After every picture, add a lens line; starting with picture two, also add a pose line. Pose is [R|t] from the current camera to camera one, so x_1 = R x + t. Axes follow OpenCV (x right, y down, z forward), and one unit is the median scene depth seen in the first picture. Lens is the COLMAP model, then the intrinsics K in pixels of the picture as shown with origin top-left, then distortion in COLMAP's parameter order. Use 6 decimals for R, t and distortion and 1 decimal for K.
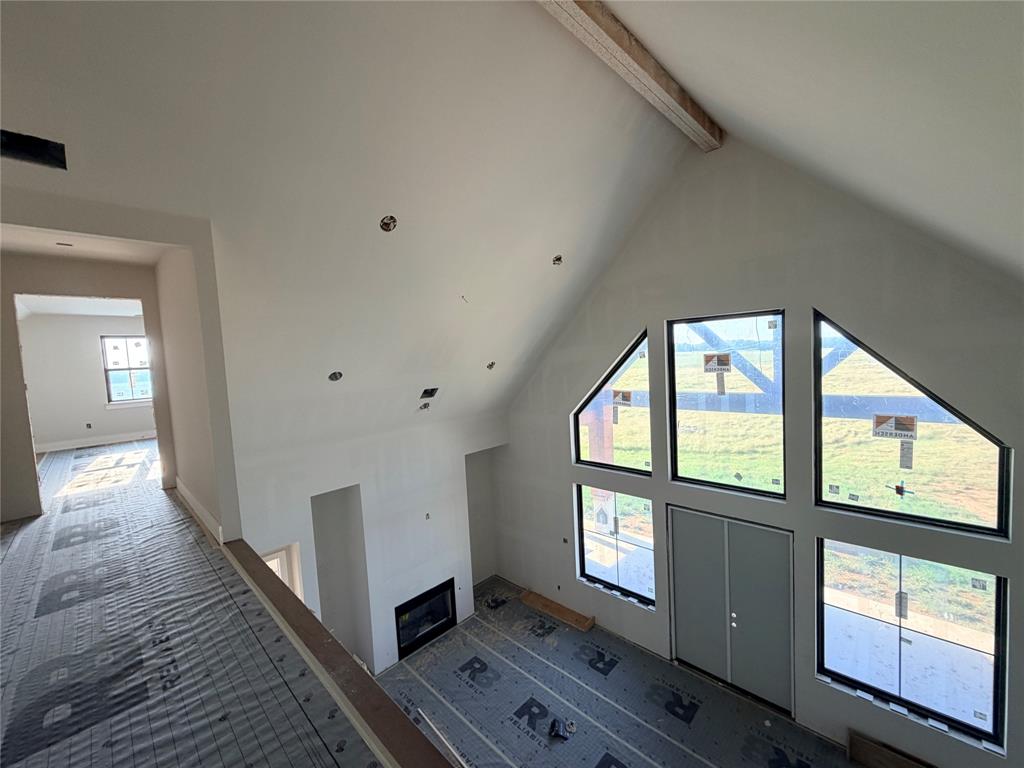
lens RADIAL K [[409.0, 0, 508.0], [0, 409.0, 381.5], [0, 0, 1]] dist [0.002135, -0.000302]
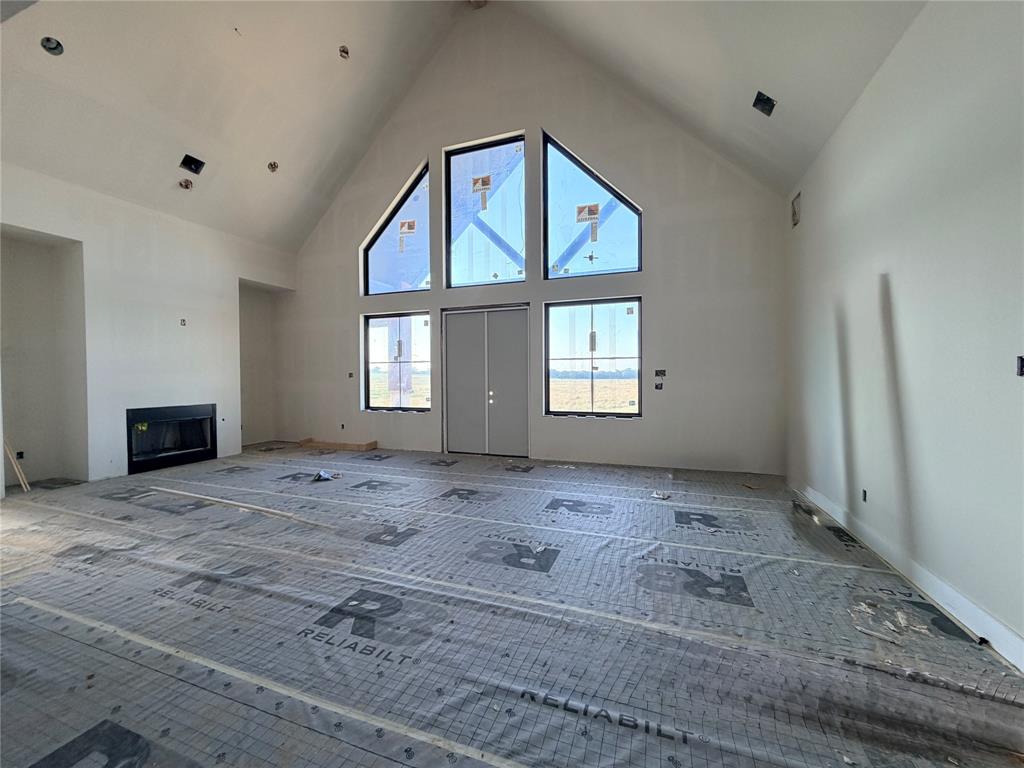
lens RADIAL K [[409.0, 0, 507.2], [0, 409.0, 385.1], [0, 0, 1]] dist [0.002135, -0.000302]
pose [[0.909960, 0.041268, 0.412637, 0.087279], [-0.015531, 0.997729, -0.065535, 0.547530], [-0.414405, 0.053225, 0.908535, -0.096309]]
